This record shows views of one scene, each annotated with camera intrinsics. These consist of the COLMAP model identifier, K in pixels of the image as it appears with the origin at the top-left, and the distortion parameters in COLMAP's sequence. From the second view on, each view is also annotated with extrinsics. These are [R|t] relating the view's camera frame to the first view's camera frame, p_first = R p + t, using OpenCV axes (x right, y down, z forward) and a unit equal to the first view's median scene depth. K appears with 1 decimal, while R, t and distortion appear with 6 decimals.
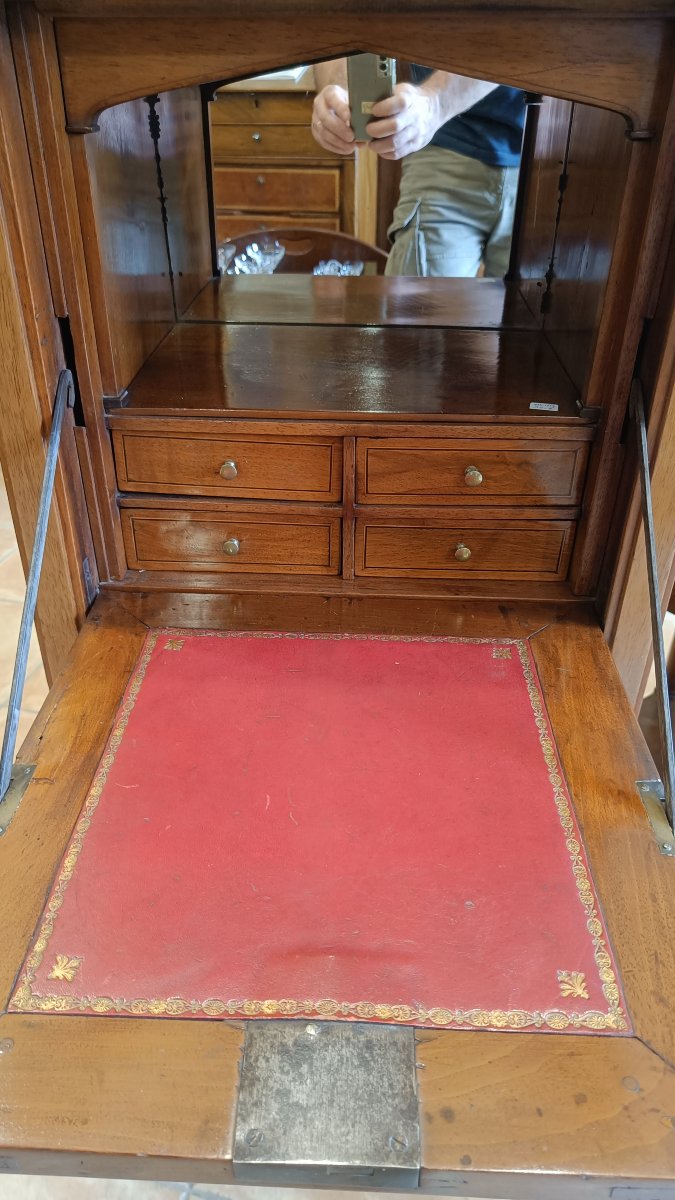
lens RADIAL K [[841.8, 0, 341.7], [0, 841.8, 604.9], [0, 0, 1]] dist [-0.005302, 0.003220]
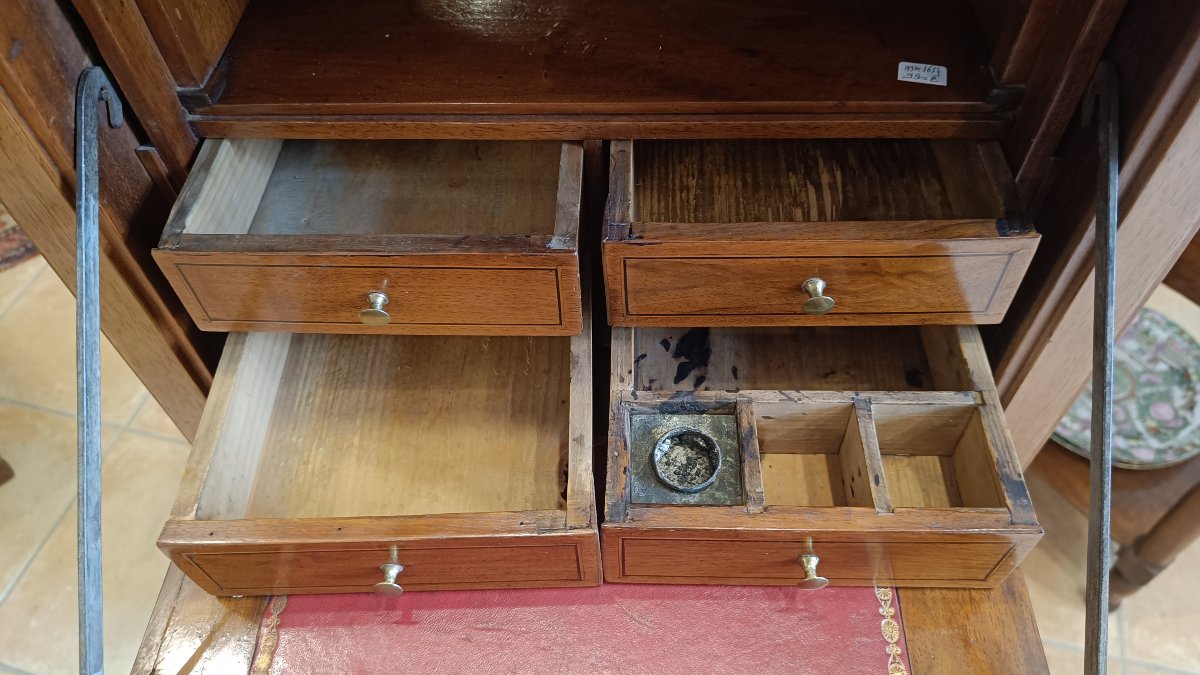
lens RADIAL K [[841.8, 0, 601.6], [0, 841.8, 249.0], [0, 0, 1]] dist [-0.005302, 0.003220]
pose [[0.998604, -0.050729, -0.014743, 0.023623], [0.052821, 0.963313, 0.263131, -0.328078], [0.000854, -0.263542, 0.964648, 0.462217]]
